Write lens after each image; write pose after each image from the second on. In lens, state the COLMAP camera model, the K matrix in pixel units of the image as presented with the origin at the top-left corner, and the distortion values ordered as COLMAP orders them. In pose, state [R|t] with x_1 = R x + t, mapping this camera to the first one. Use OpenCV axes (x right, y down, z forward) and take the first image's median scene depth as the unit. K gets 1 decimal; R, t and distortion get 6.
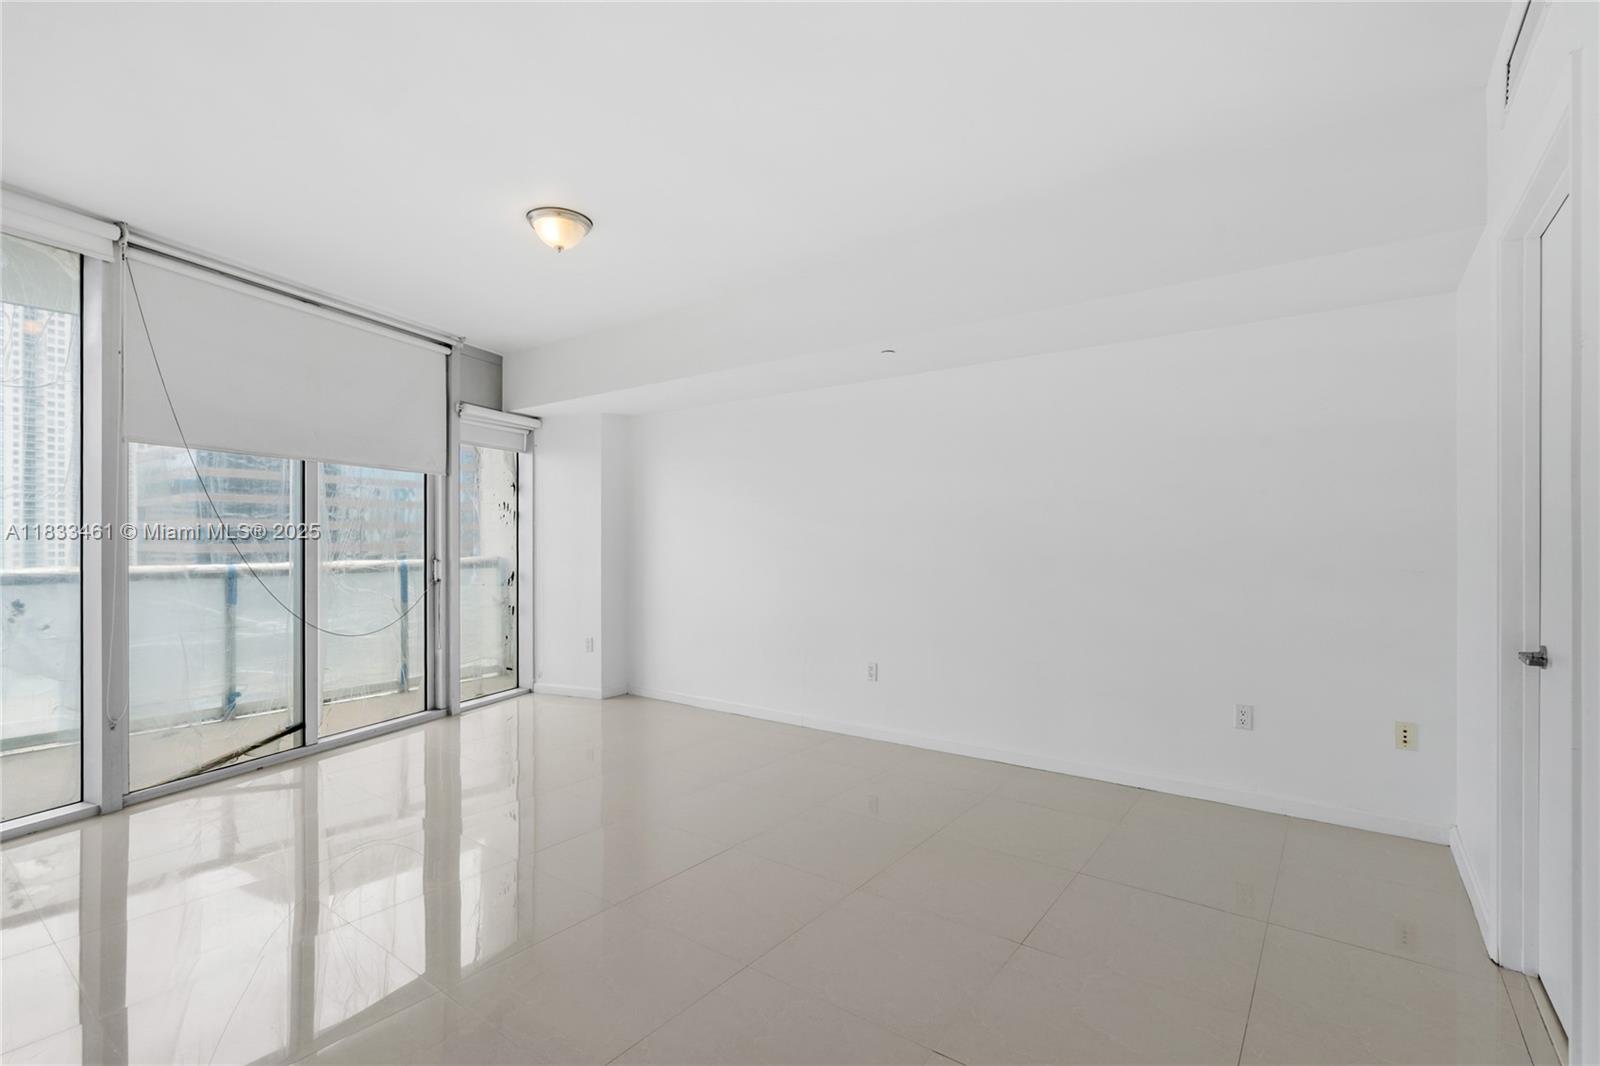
lens RADIAL K [[757.5, 0, 795.4], [0, 757.5, 539.5], [0, 0, 1]] dist [0.016579, -0.000654]
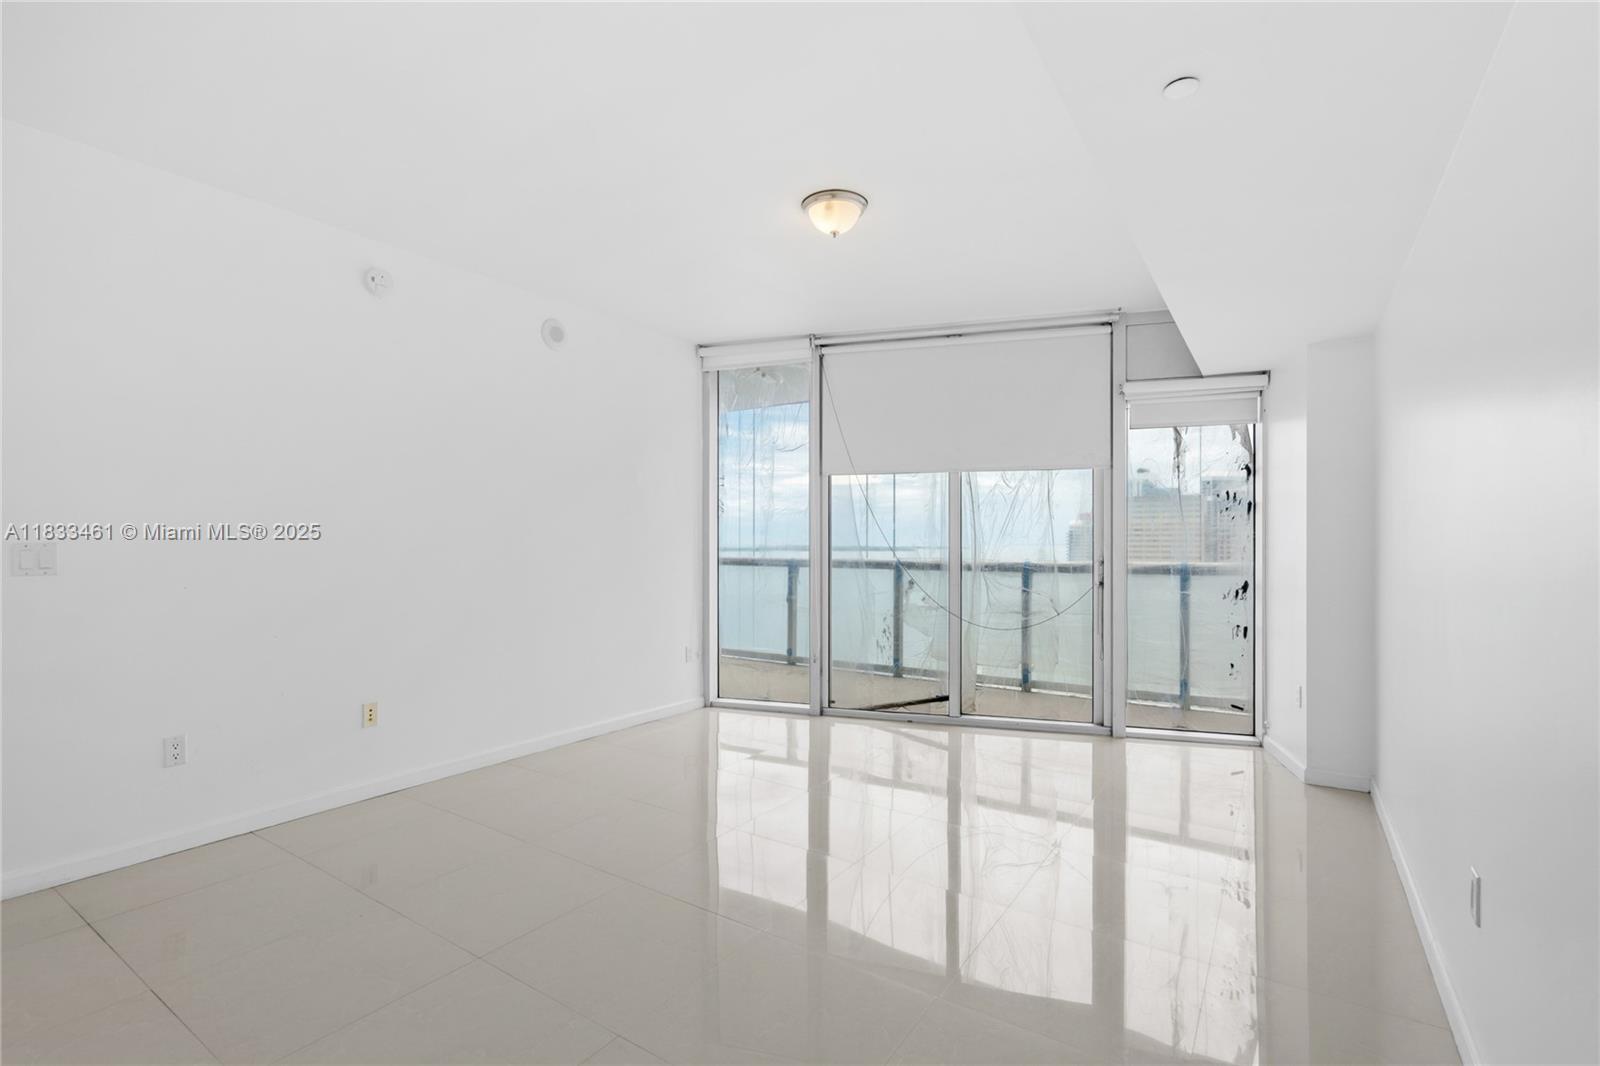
lens RADIAL K [[757.5, 0, 795.4], [0, 757.5, 539.5], [0, 0, 1]] dist [0.016579, -0.000654]
pose [[0.036830, -0.004907, -0.999309, 0.428003], [0.001541, 0.999987, -0.004853, 0.004296], [0.999320, -0.001362, 0.036837, 0.600568]]
